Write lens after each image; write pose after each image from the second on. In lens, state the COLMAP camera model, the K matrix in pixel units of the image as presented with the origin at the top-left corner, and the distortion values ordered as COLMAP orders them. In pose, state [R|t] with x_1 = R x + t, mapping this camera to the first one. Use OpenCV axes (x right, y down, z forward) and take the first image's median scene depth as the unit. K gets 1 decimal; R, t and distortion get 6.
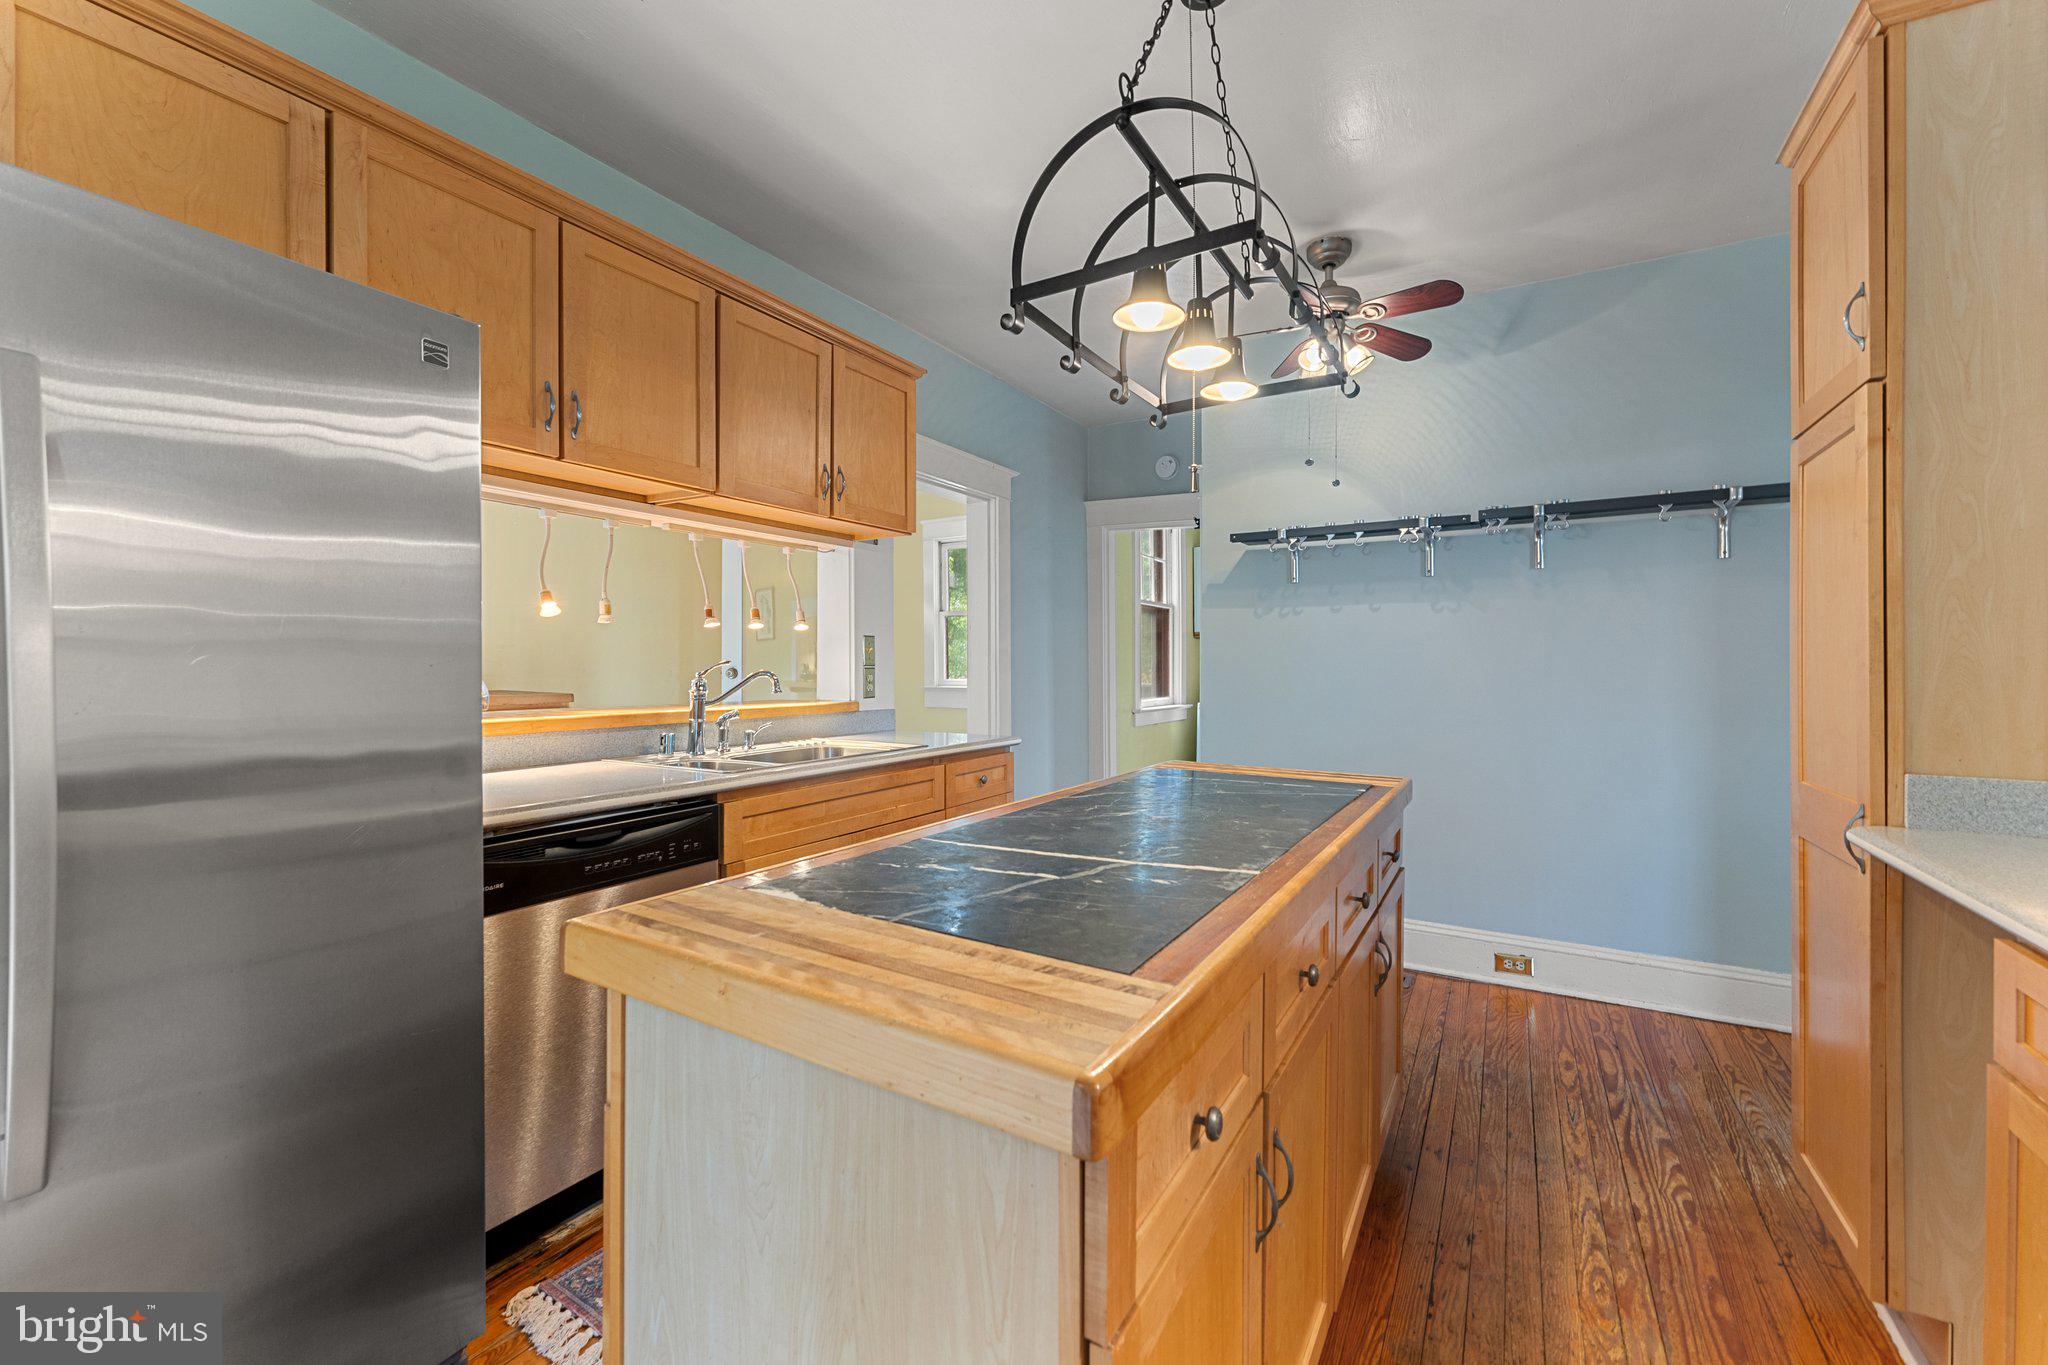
lens RADIAL K [[831.9, 0, 1027.8], [0, 831.9, 667.1], [0, 0, 1]] dist [0.009905, 0.000076]
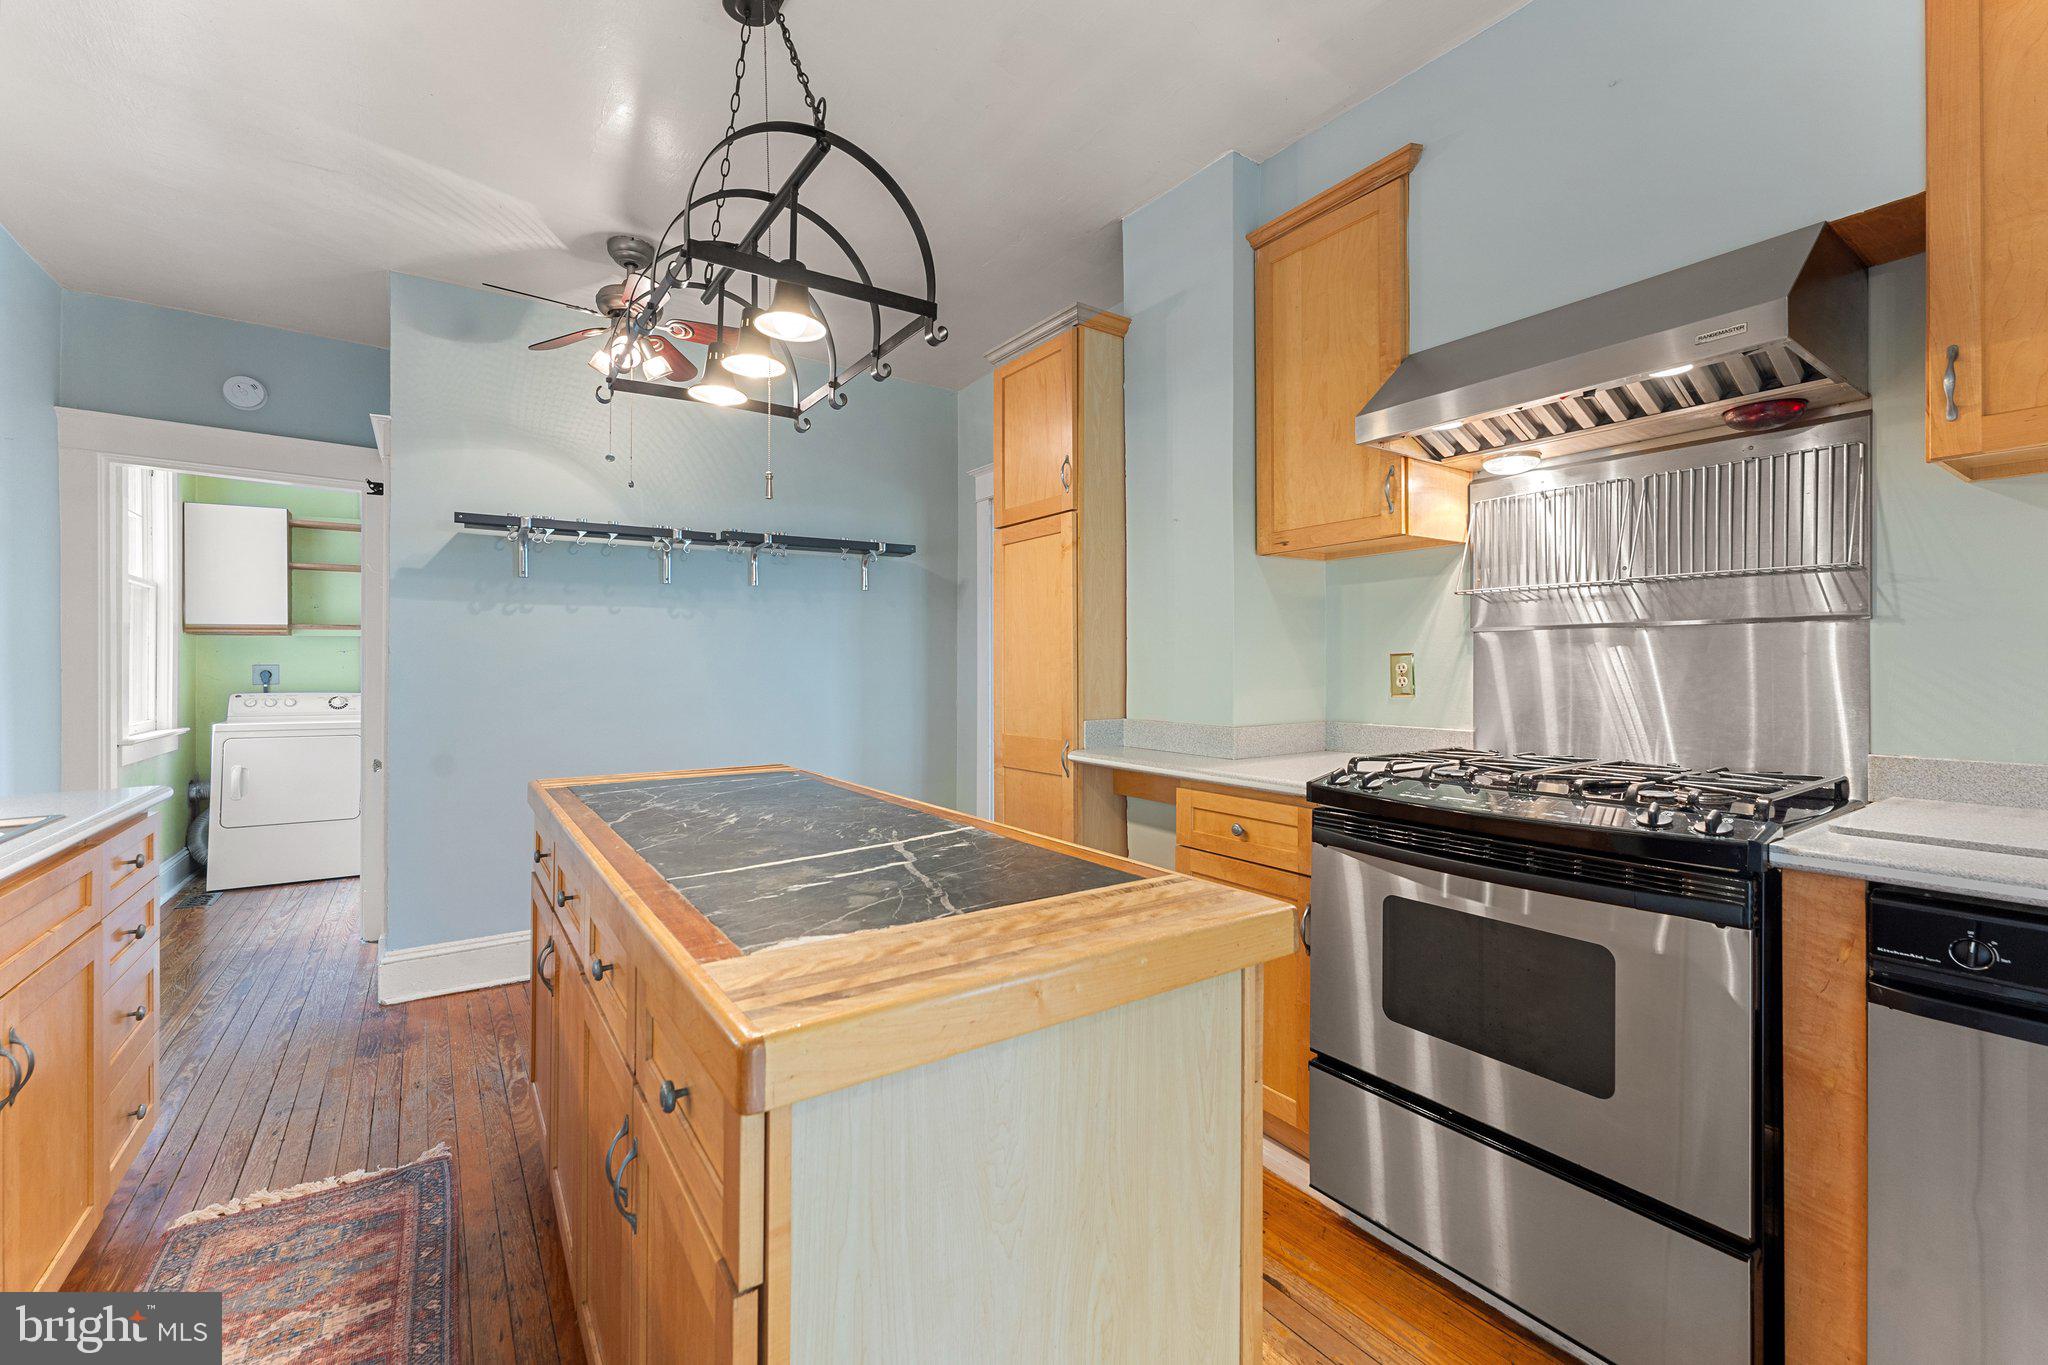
lens RADIAL K [[831.9, 0, 1019.5], [0, 831.9, 670.5], [0, 0, 1]] dist [0.009905, 0.000076]
pose [[0.413817, -0.012374, 0.910276, -0.346733], [0.012682, 0.999889, 0.007827, -0.000218], [-0.910272, 0.008305, 0.413928, 0.165706]]
